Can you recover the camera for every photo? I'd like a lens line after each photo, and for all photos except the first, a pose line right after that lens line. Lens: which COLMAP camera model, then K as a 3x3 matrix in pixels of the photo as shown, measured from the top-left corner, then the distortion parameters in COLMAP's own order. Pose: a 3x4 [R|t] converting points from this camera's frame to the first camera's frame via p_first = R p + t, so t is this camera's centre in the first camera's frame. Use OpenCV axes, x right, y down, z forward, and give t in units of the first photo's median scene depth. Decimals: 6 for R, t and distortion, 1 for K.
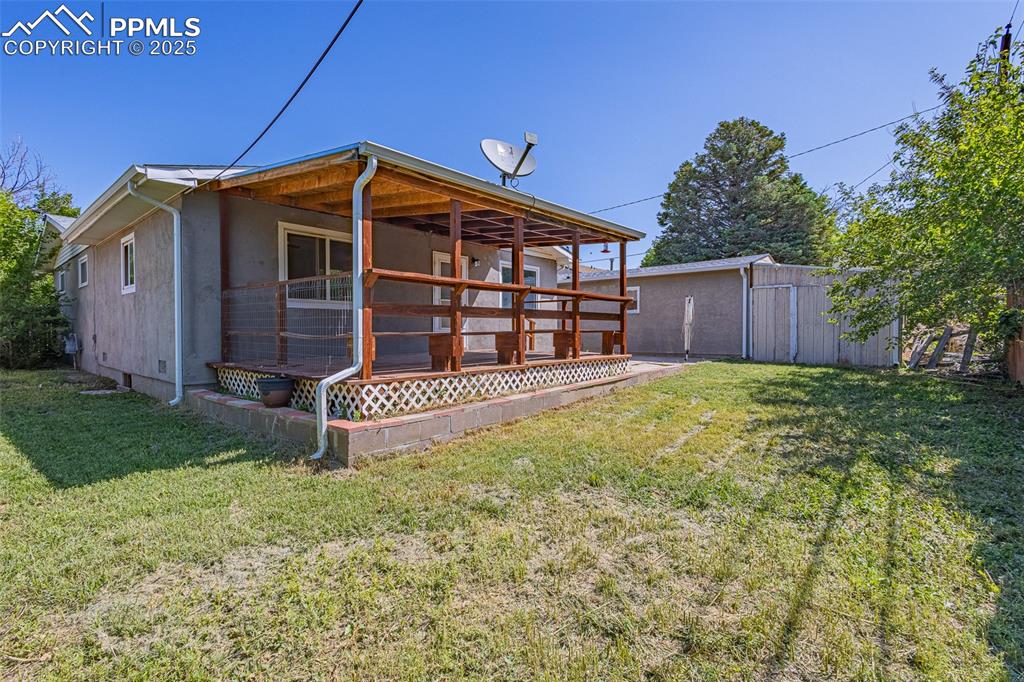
lens RADIAL K [[469.9, 0, 512.3], [0, 469.9, 338.3], [0, 0, 1]] dist [0.010611, -0.000630]
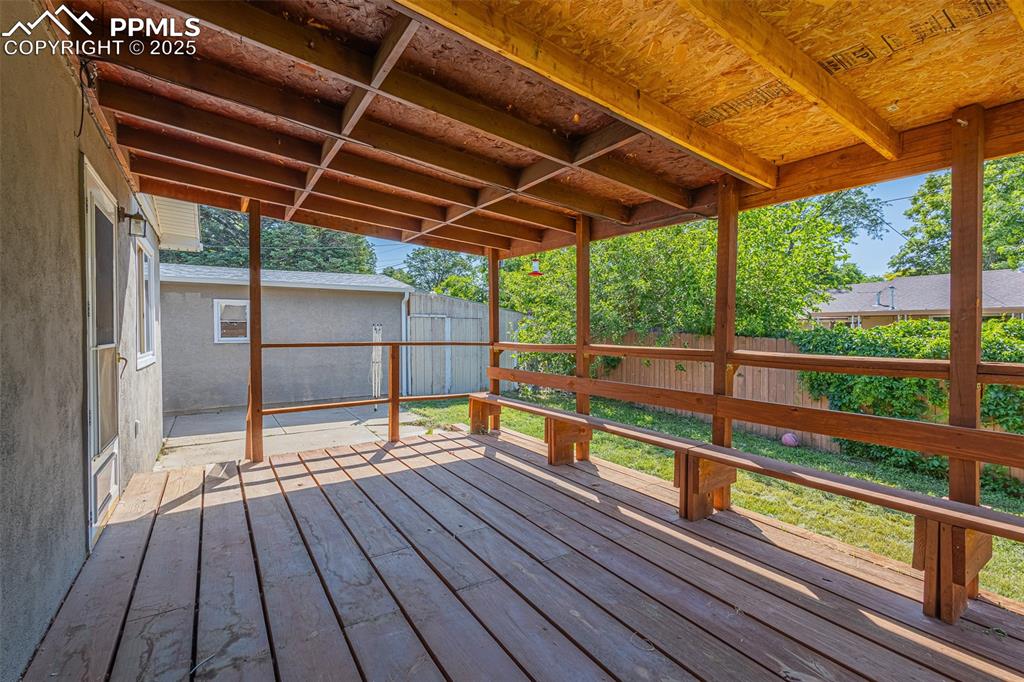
lens RADIAL K [[469.9, 0, 511.6], [0, 469.9, 337.3], [0, 0, 1]] dist [0.010611, -0.000630]
pose [[0.292625, -0.016062, 0.956092, -0.273829], [0.010355, 0.999854, 0.013628, -0.076951], [-0.956171, 0.005913, 0.292749, 0.564835]]
